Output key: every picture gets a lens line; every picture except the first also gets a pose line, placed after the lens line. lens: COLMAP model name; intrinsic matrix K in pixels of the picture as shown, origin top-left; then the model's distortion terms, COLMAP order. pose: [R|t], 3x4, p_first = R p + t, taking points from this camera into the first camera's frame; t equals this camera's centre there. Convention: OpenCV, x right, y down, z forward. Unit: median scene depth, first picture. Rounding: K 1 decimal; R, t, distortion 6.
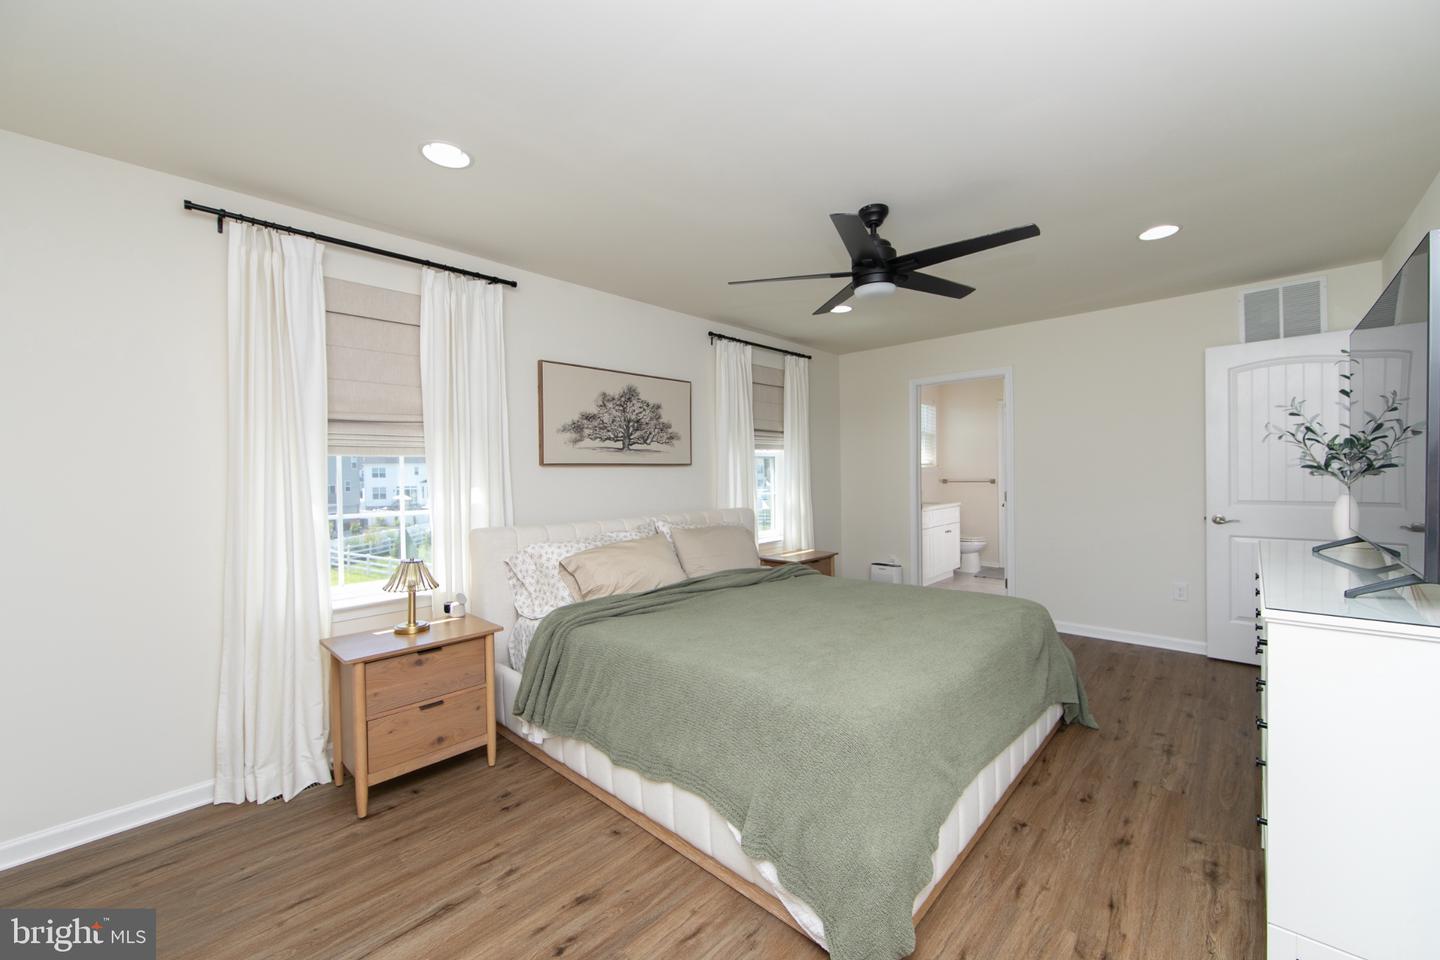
lens RADIAL K [[566.8, 0, 722.1], [0, 566.8, 480.0], [0, 0, 1]] dist [-0.006938, 0.000398]
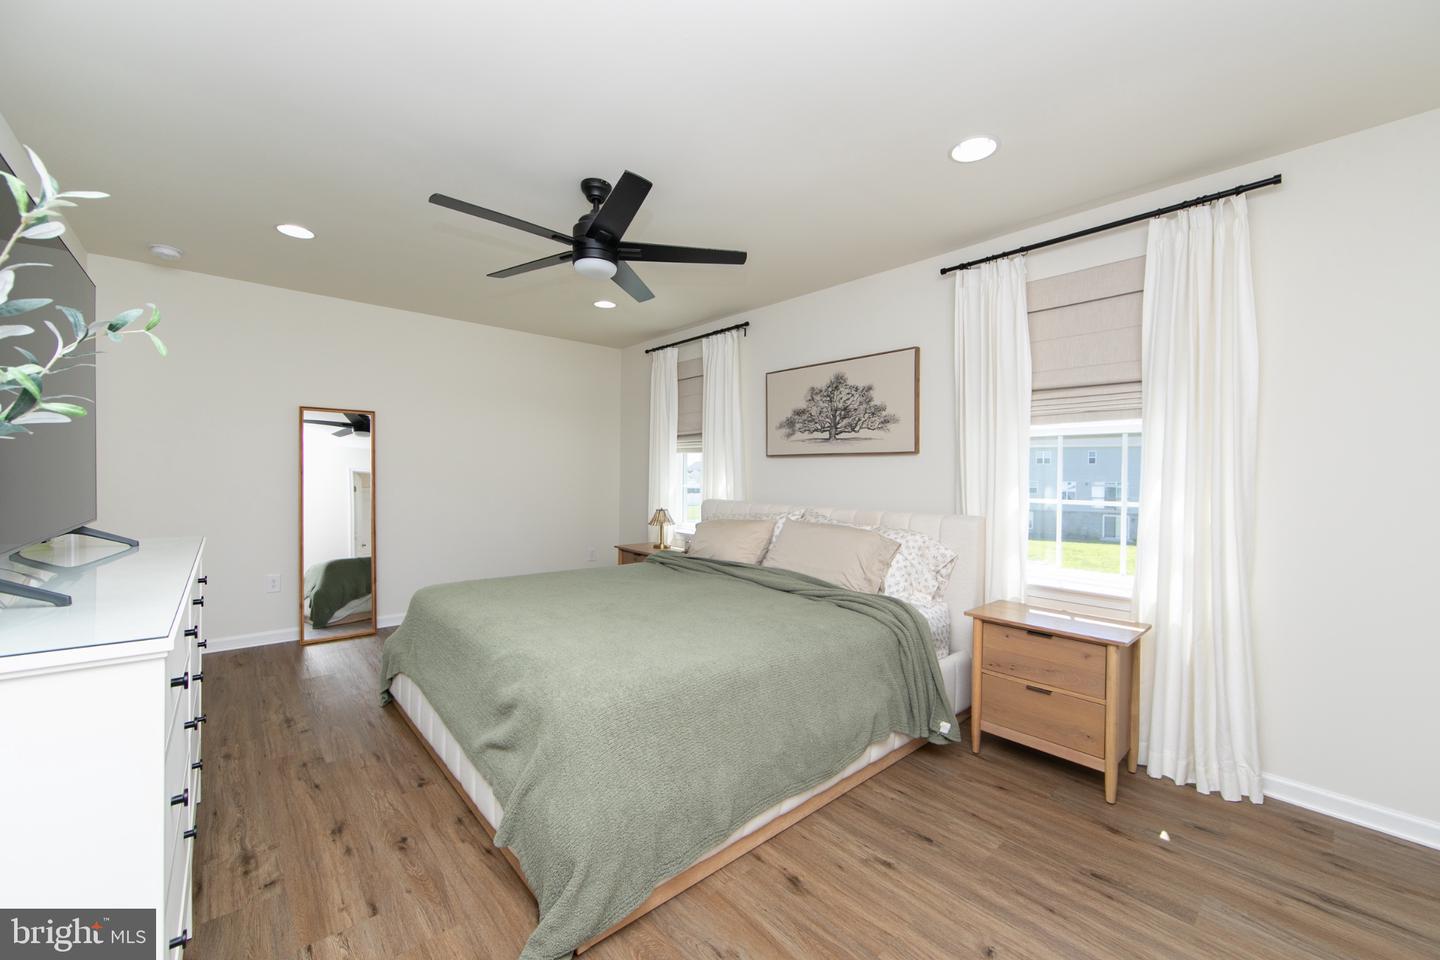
lens RADIAL K [[566.8, 0, 722.1], [0, 566.8, 480.0], [0, 0, 1]] dist [-0.006938, 0.000398]
pose [[-0.099960, 0.030078, -0.994537, 0.836164], [-0.015981, 0.999366, 0.031830, -0.010979], [0.994863, 0.019076, -0.099415, 0.903193]]
